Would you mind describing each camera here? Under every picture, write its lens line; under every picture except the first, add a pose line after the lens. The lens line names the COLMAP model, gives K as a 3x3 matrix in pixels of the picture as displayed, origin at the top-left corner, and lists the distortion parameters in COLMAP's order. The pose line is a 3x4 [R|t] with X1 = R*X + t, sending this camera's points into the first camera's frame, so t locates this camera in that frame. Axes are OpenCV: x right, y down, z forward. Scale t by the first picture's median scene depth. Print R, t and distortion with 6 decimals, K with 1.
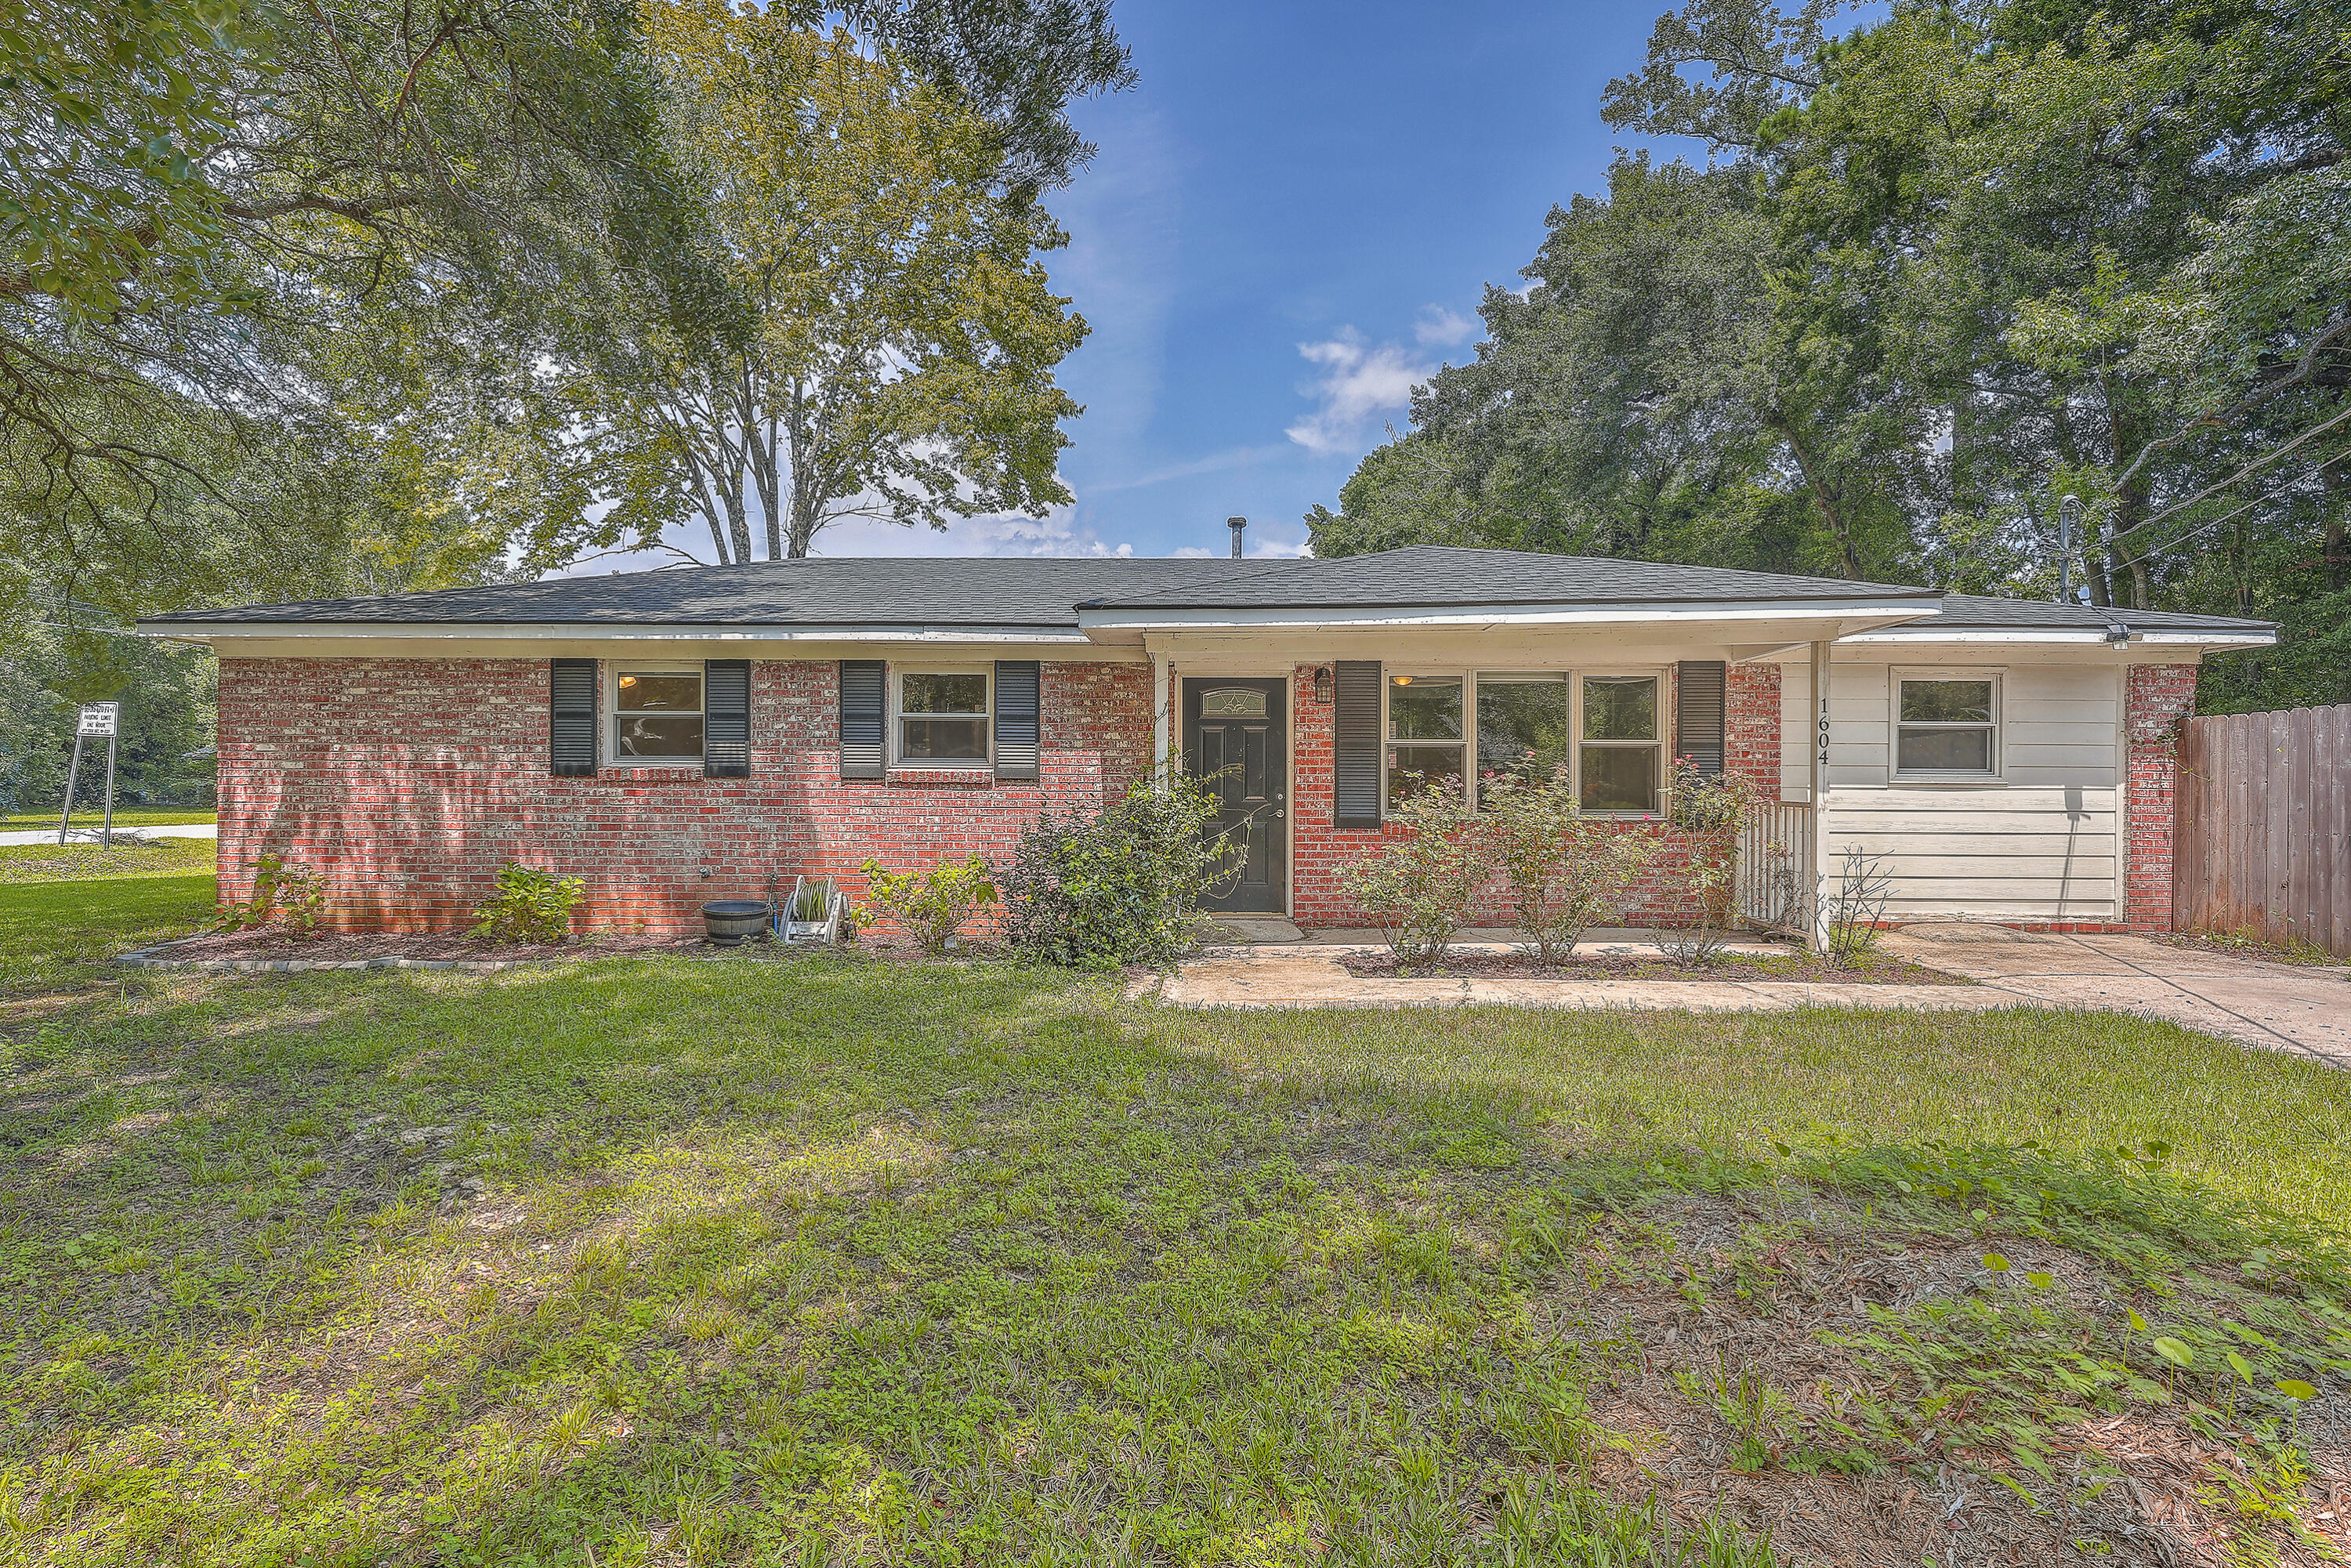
lens RADIAL K [[1071.7, 0, 1171.2], [0, 1071.7, 784.4], [0, 0, 1]] dist [-0.001749, 0.000115]
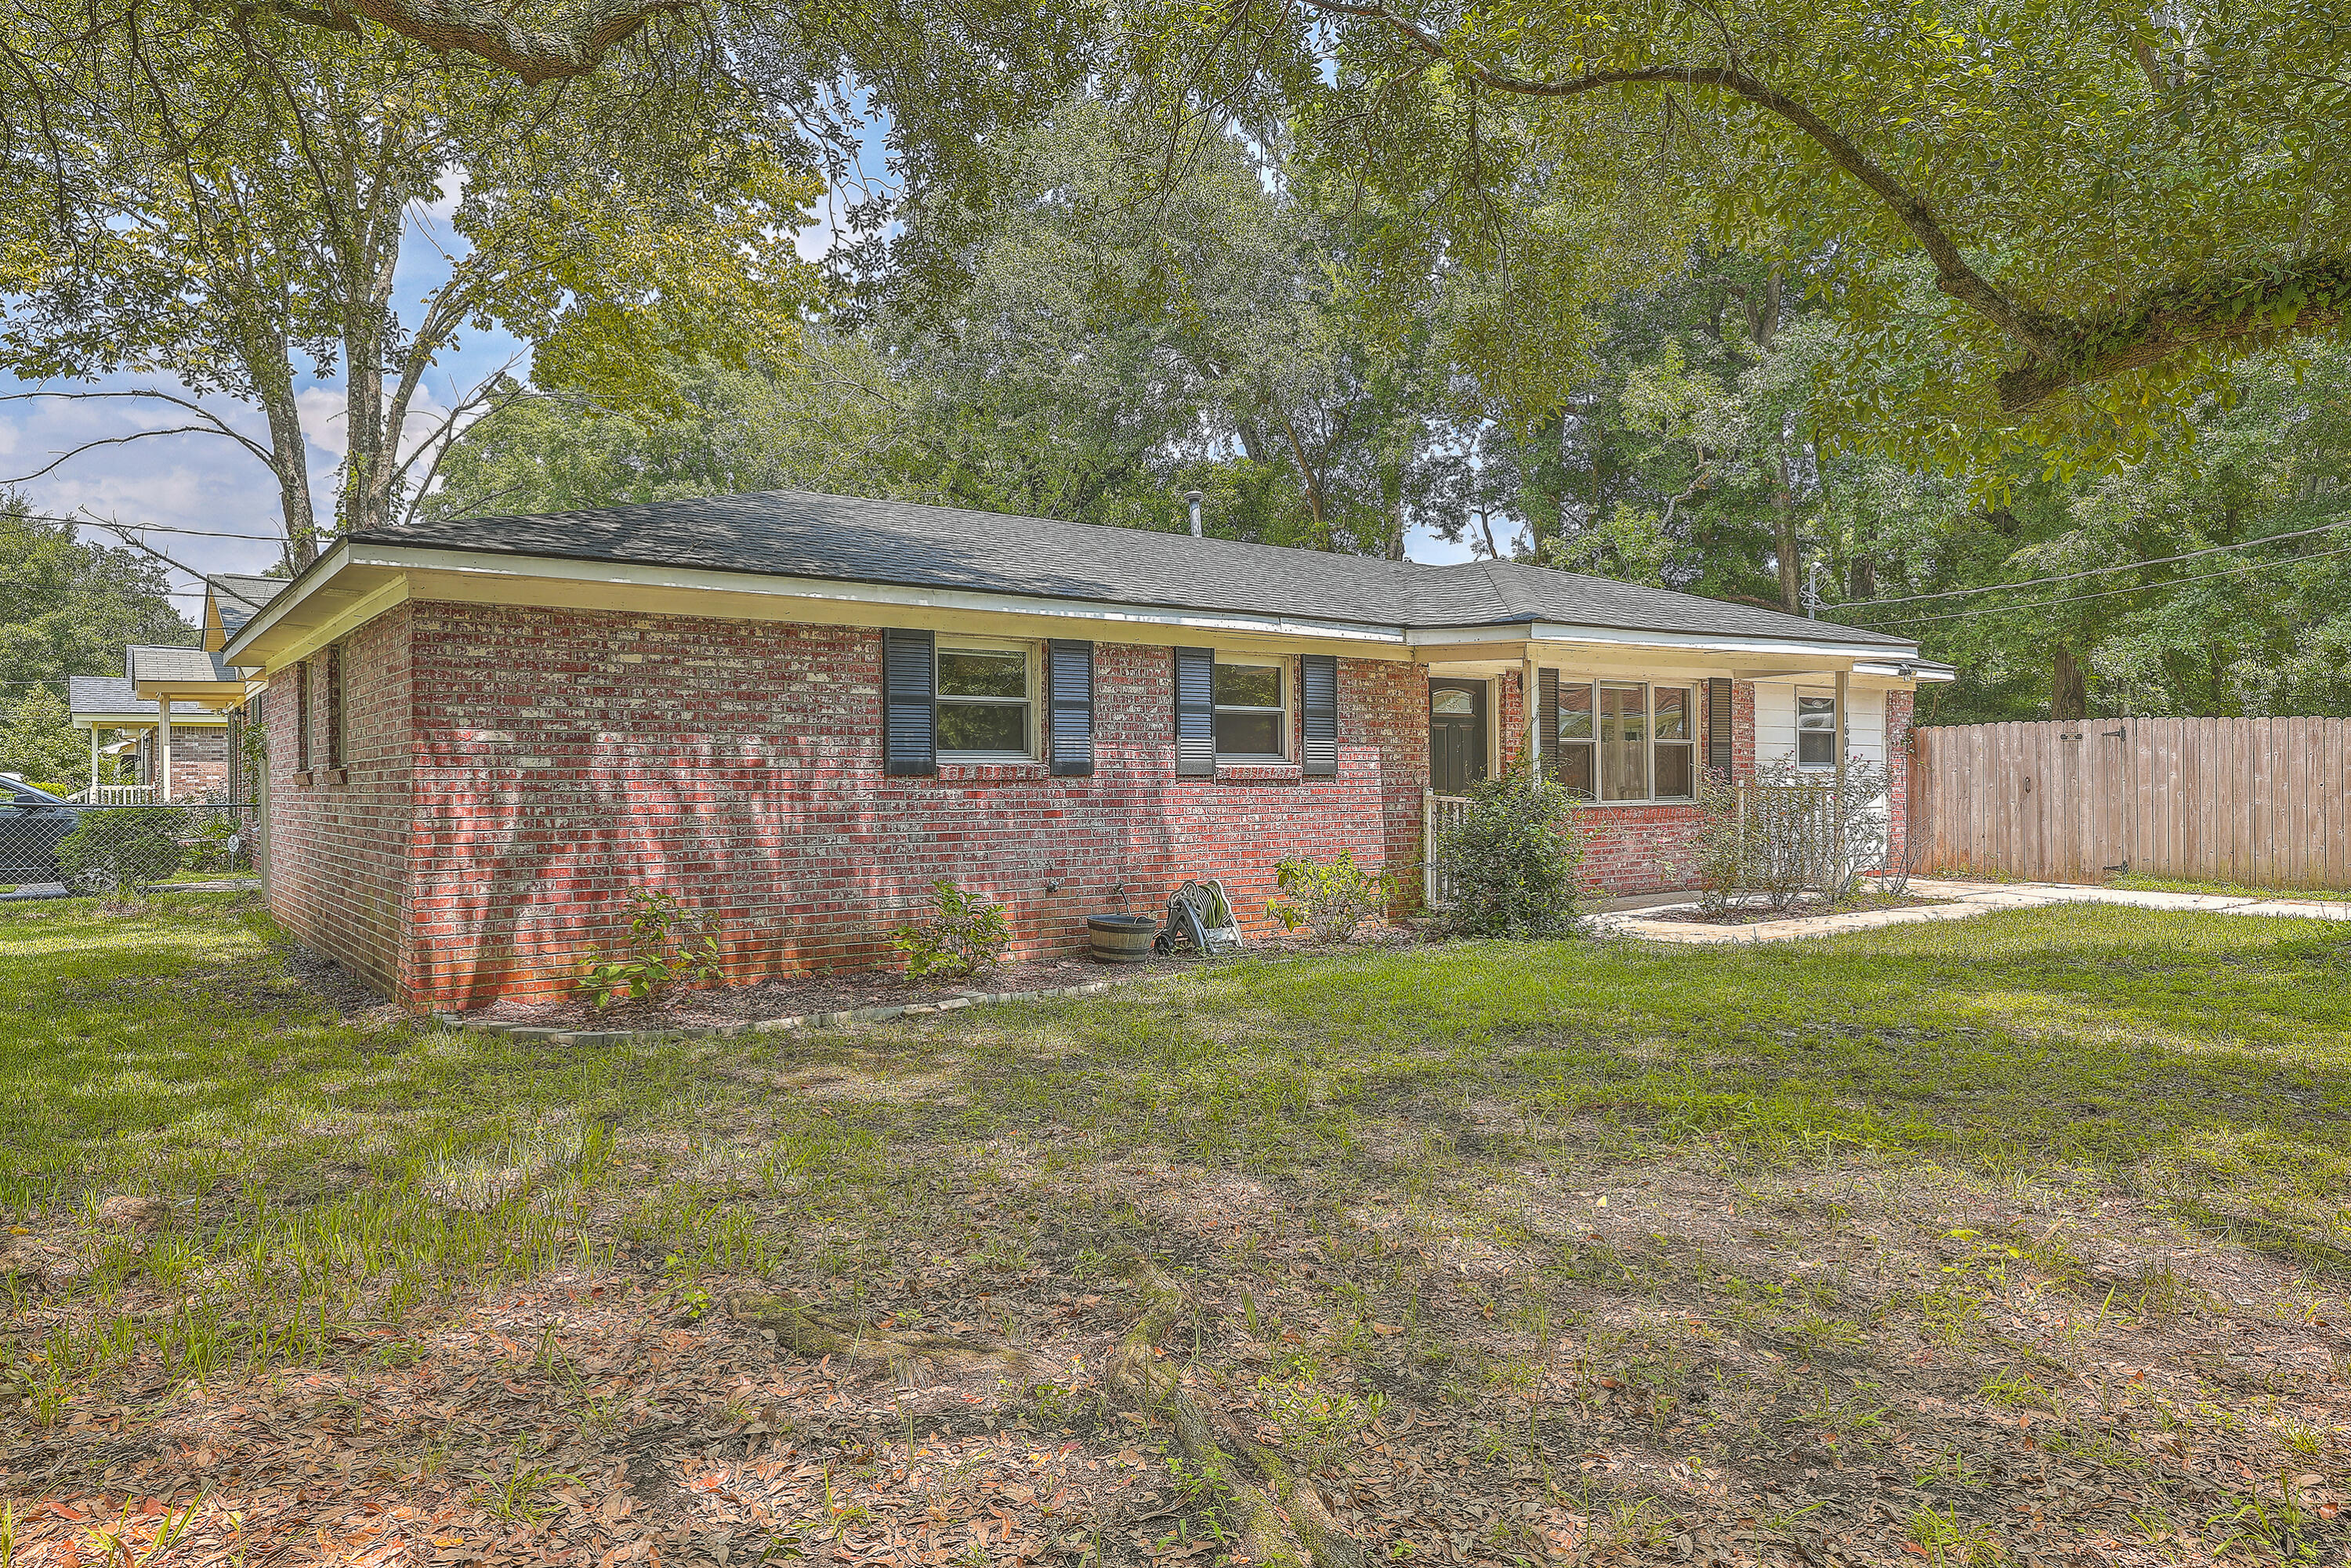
lens RADIAL K [[1513.0, 0, 1177.7], [0, 1513.0, 788.0], [0, 0, 1]] dist [-0.002628, 0.000039]
pose [[0.788052, -0.012519, 0.615481, -1.104259], [0.015021, 0.999887, 0.001105, 0.003665], [-0.615425, 0.008374, 0.788151, -0.021983]]
